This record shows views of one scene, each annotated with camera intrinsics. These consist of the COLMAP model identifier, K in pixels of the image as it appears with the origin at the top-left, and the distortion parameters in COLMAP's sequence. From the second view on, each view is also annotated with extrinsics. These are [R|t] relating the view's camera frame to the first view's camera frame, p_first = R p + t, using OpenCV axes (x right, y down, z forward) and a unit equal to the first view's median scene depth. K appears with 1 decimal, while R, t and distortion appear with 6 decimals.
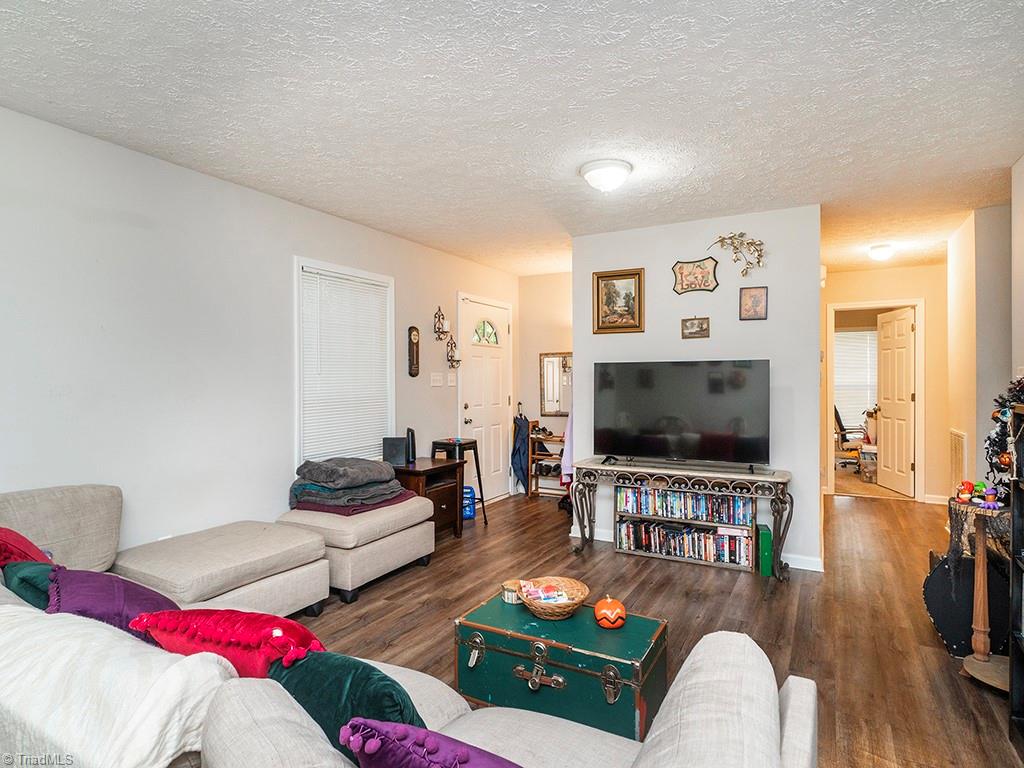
lens RADIAL K [[554.7, 0, 507.3], [0, 554.7, 378.9], [0, 0, 1]] dist [0.004468, -0.002231]
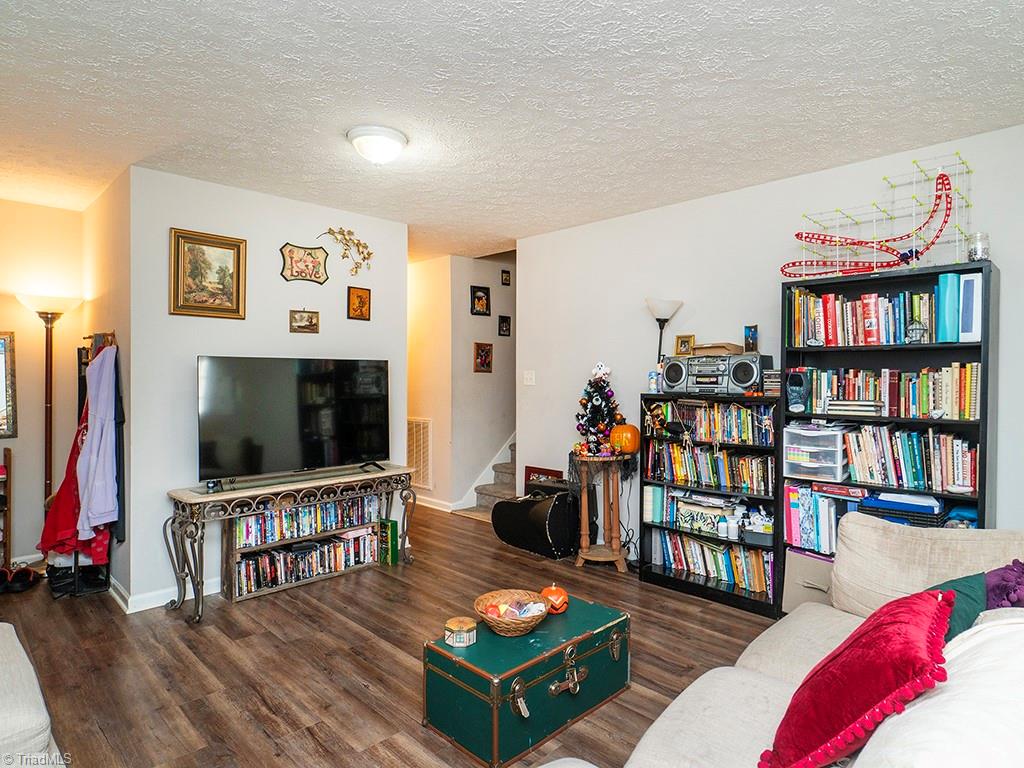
lens RADIAL K [[603.9, 0, 508.3], [0, 603.9, 385.7], [0, 0, 1]] dist [-0.004699, -0.000286]
pose [[0.283901, -0.011379, 0.958786, -0.517449], [-0.002933, 0.999915, 0.012736, -0.001709], [-0.958849, -0.006427, 0.283844, 0.415211]]
